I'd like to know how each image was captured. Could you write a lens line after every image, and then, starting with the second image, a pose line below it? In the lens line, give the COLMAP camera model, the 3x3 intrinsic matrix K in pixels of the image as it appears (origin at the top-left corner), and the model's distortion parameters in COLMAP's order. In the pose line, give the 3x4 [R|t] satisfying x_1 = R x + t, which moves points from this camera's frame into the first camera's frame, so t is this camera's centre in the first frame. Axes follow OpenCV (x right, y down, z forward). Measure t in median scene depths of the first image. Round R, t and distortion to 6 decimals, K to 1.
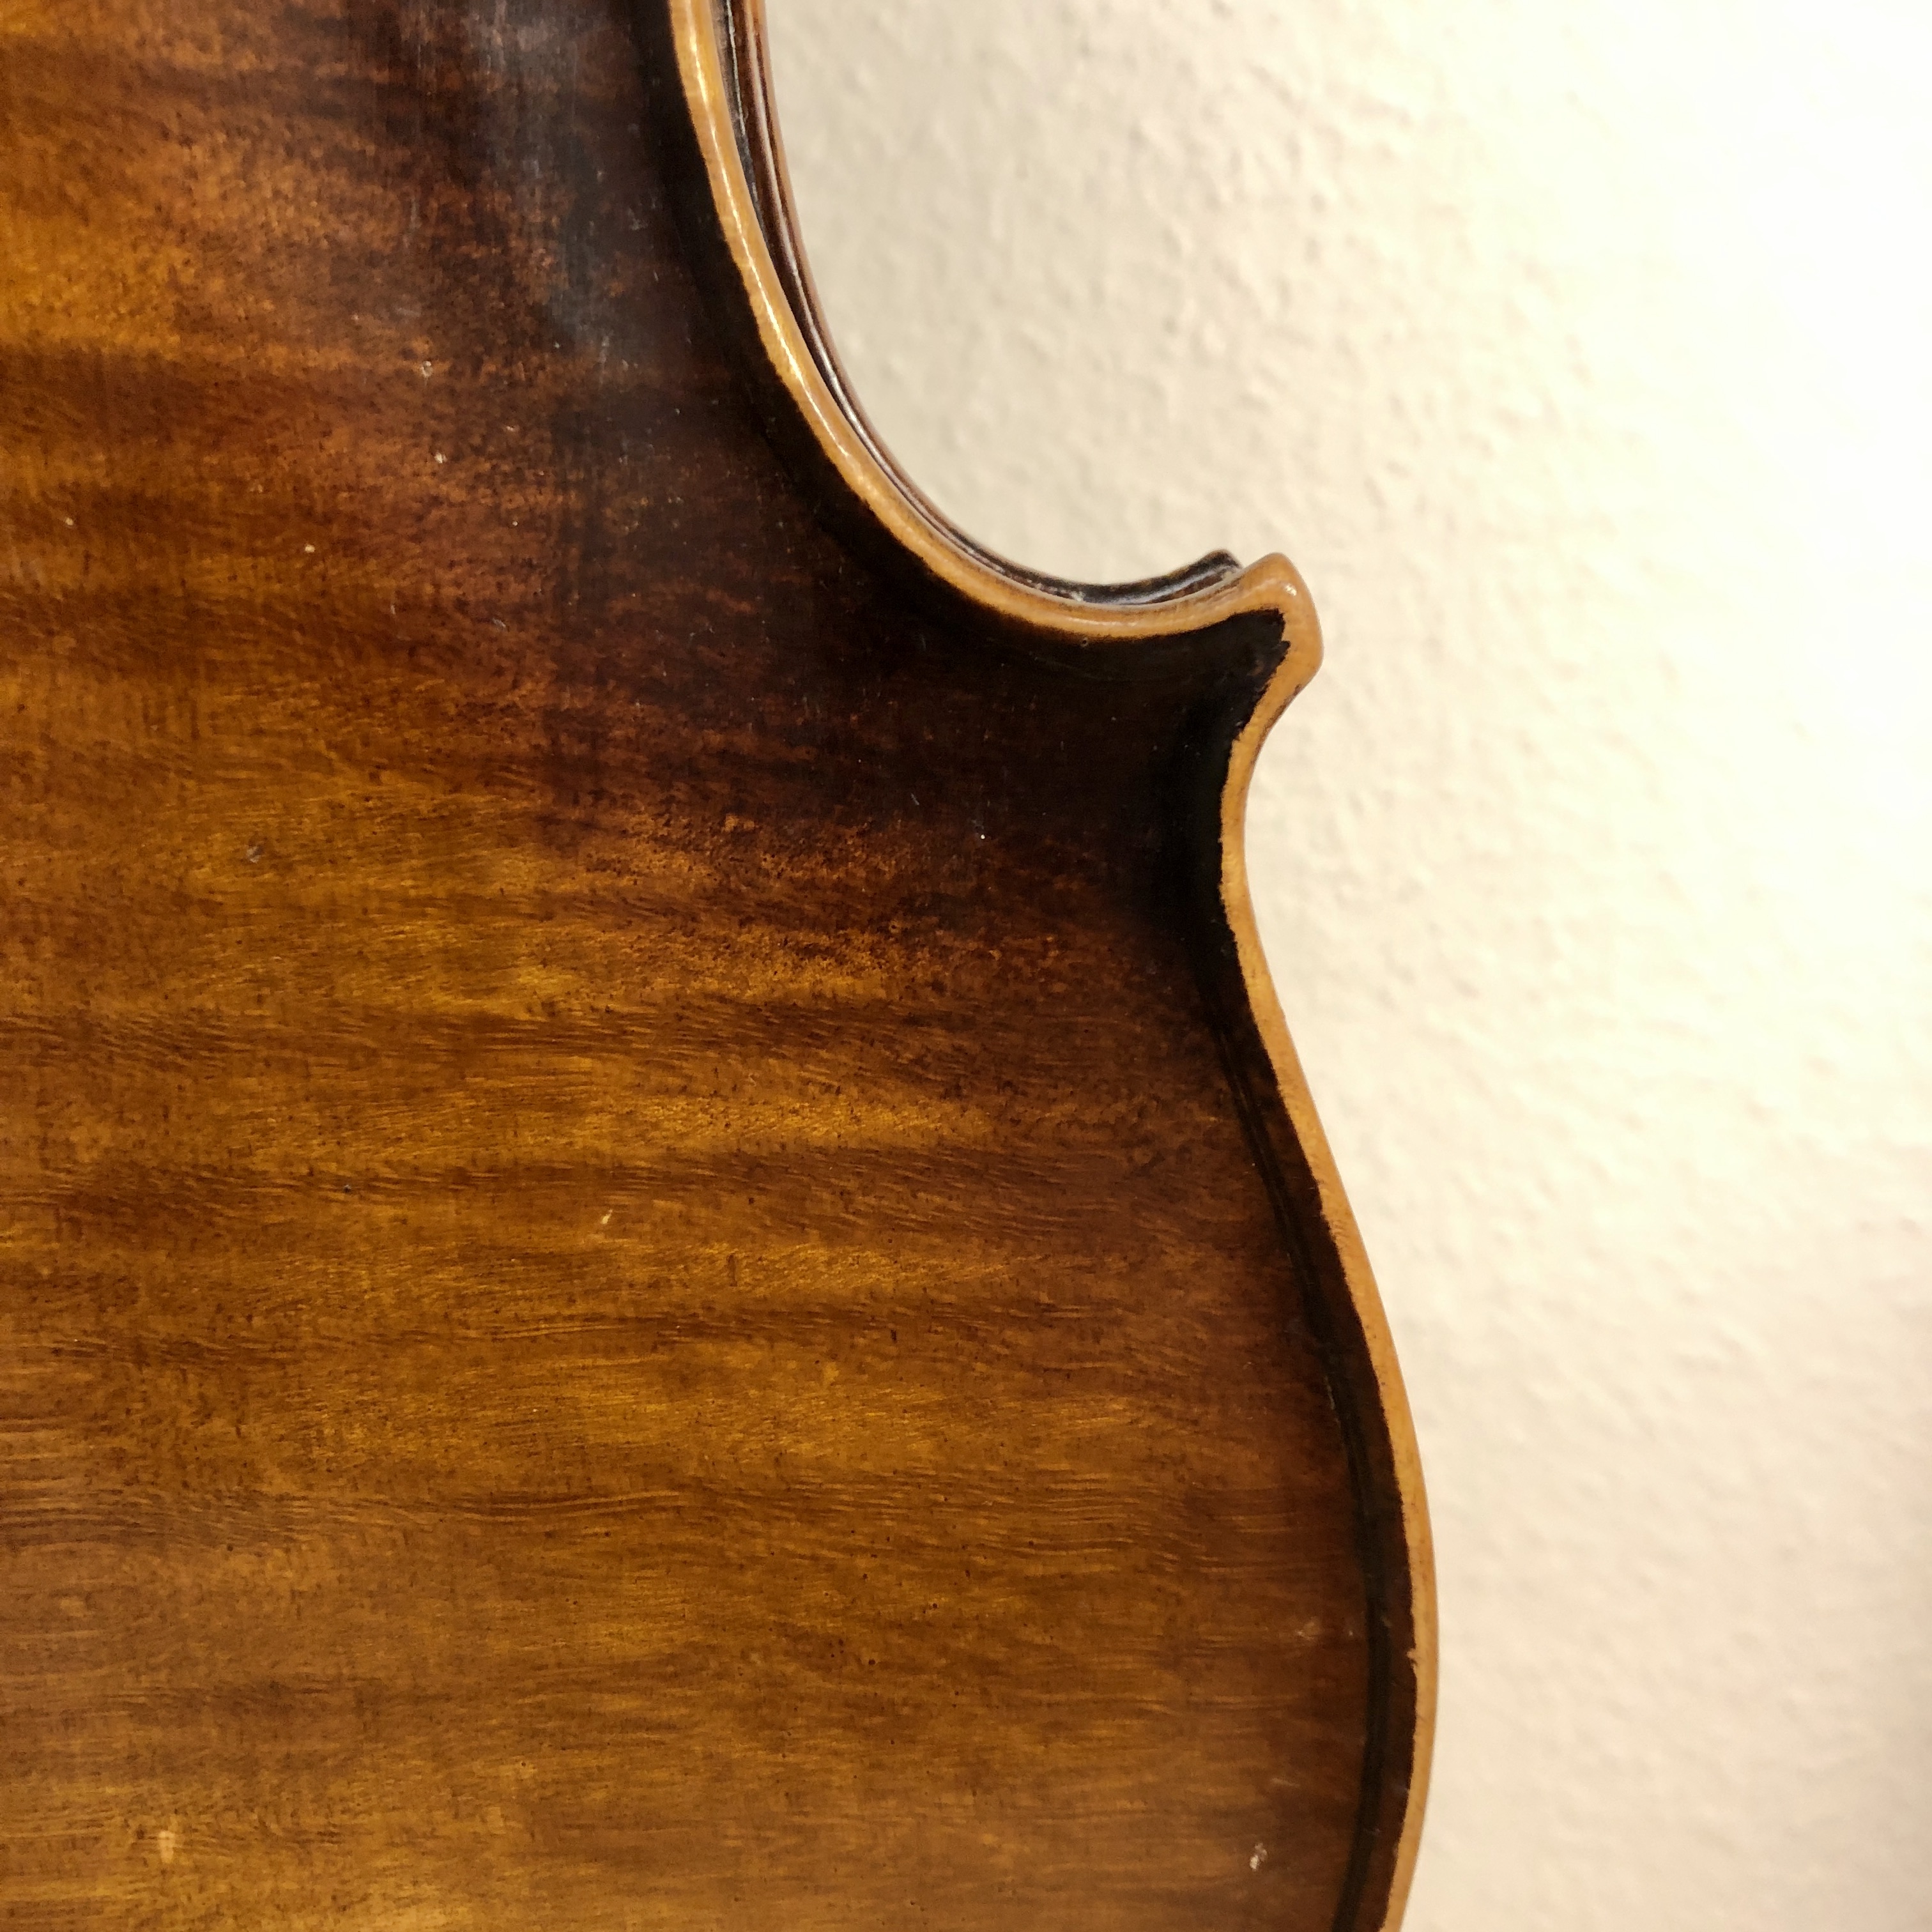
lens RADIAL K [[2257.4, 0, 966.0], [0, 2257.4, 966.0], [0, 0, 1]] dist [0.092256, -0.342884]
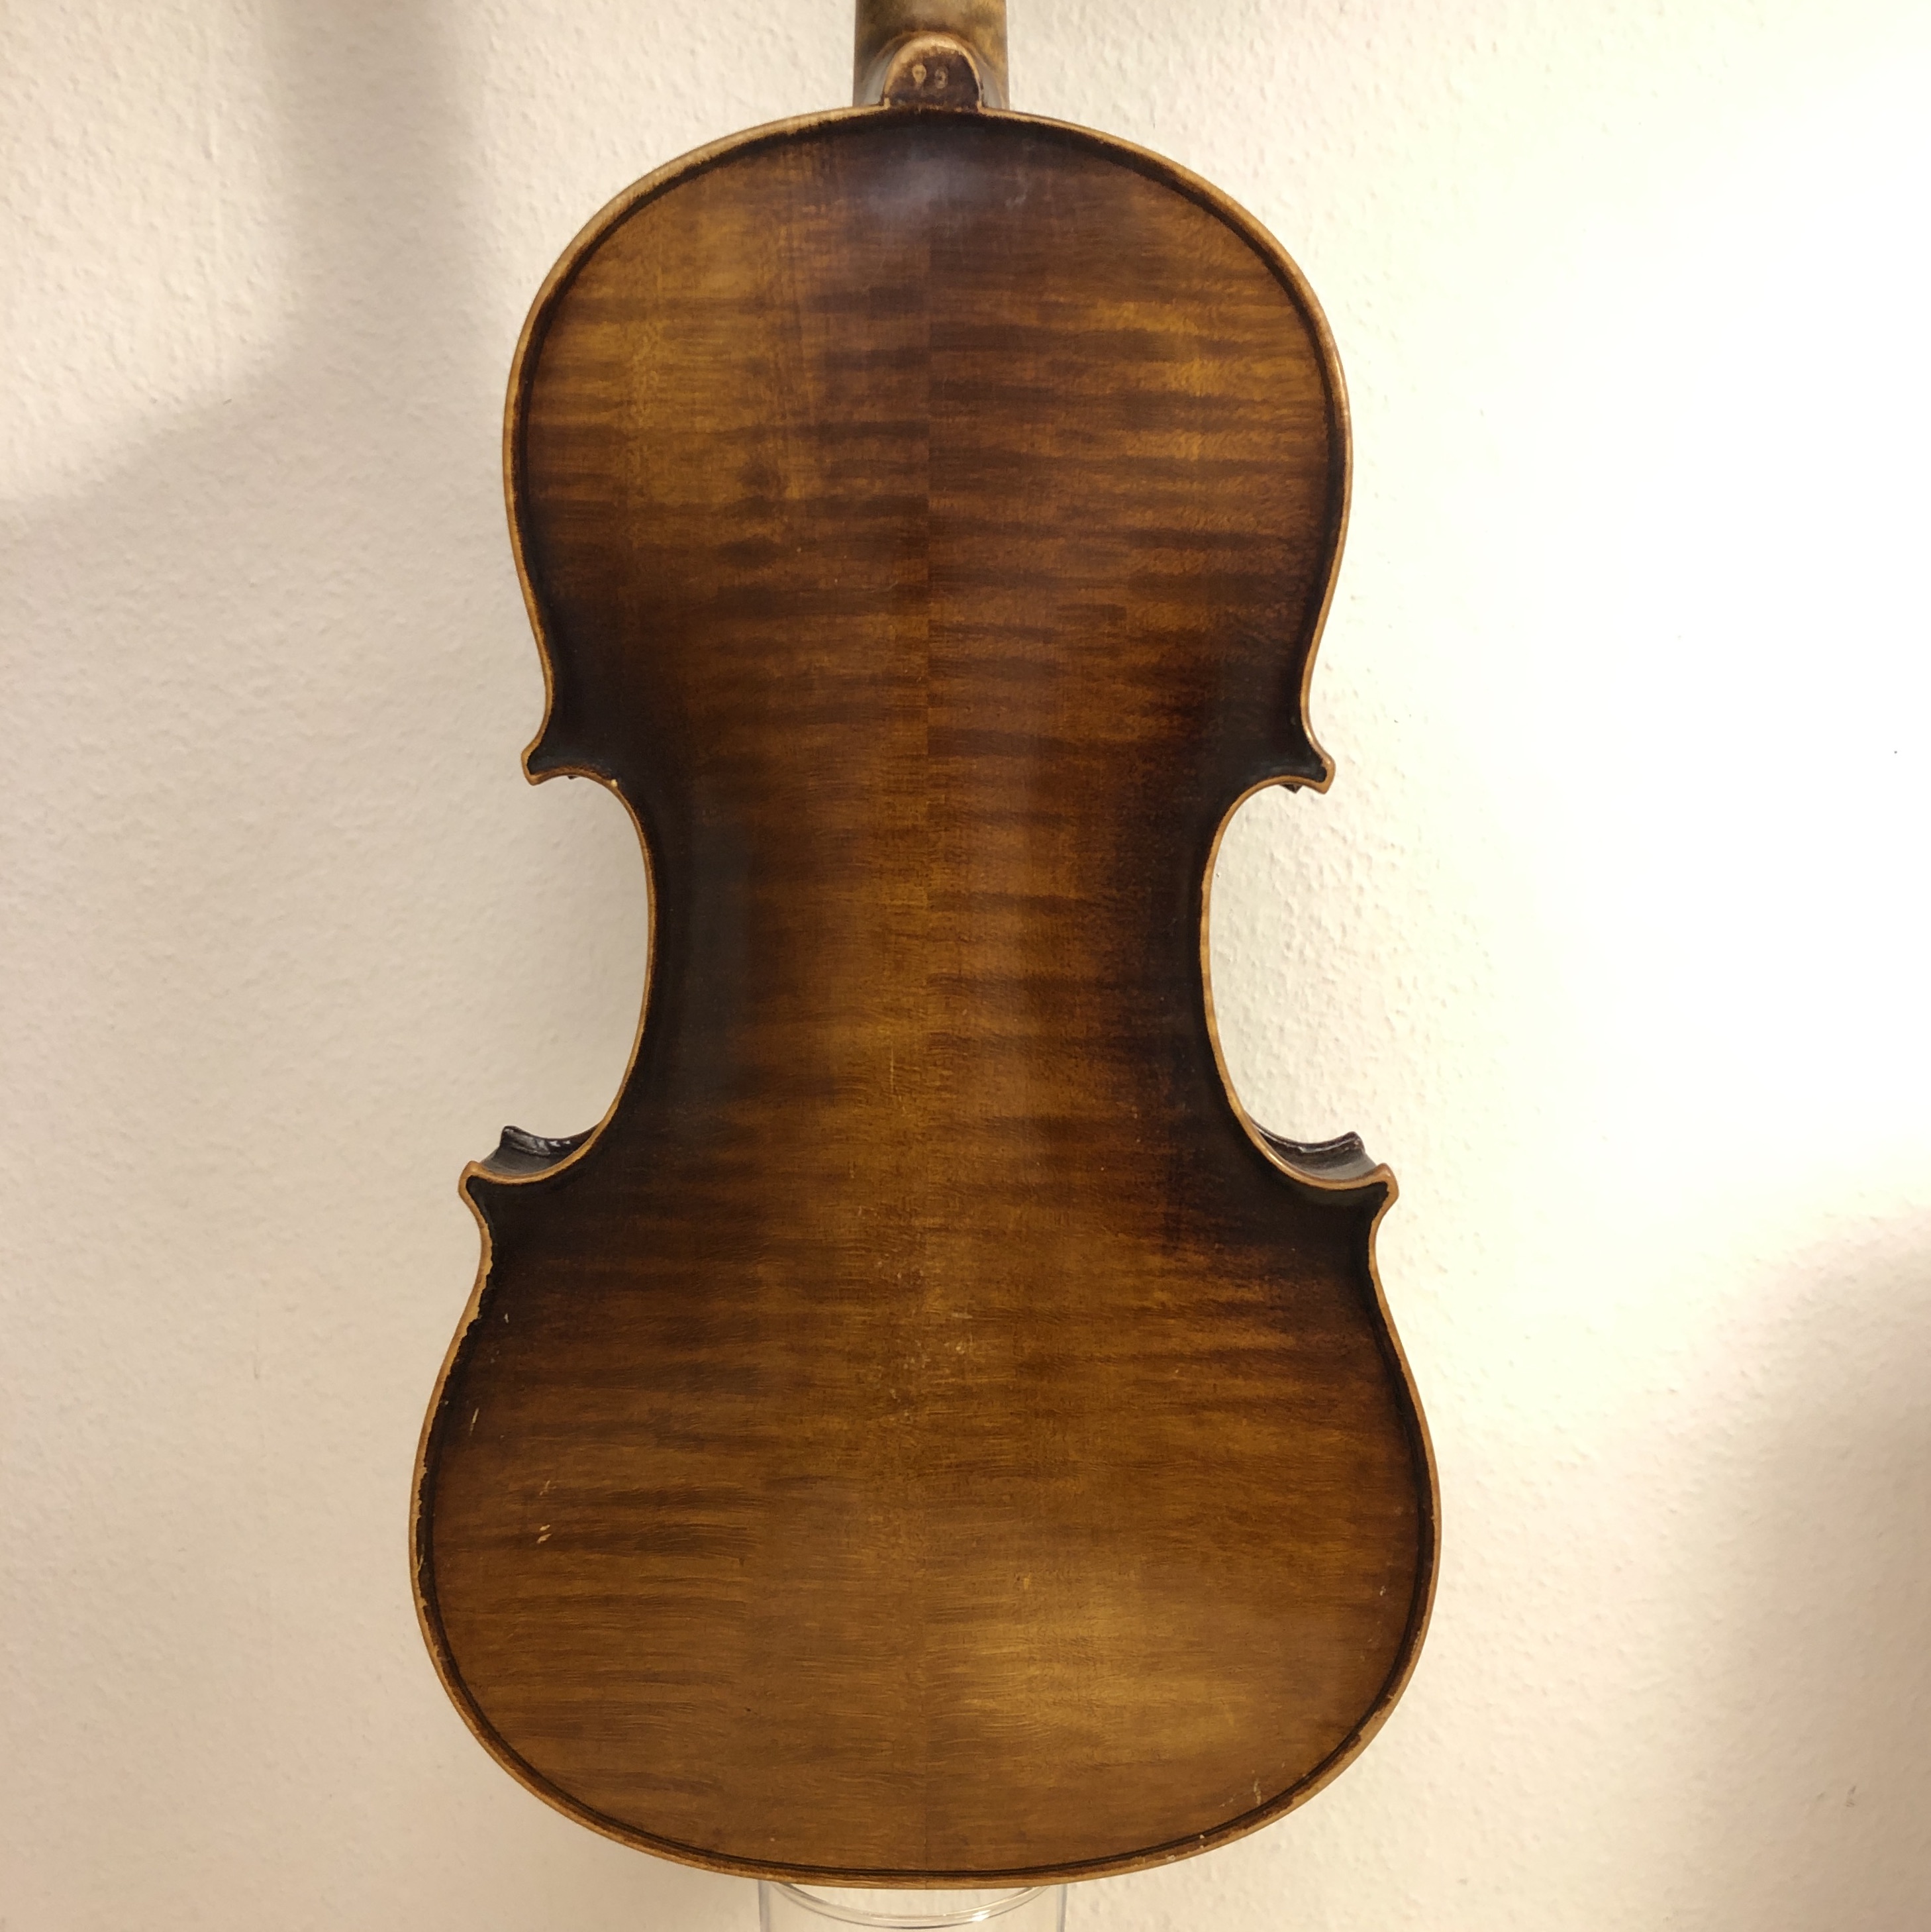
lens RADIAL K [[2394.2, 0, 965.5], [0, 2394.2, 966.0], [0, 0, 1]] dist [0.141832, -0.404348]
pose [[0.999588, -0.000304, 0.028707, -0.544366], [0.002783, 0.996259, -0.086372, -0.161559], [-0.028574, 0.086417, 0.995849, -2.365456]]
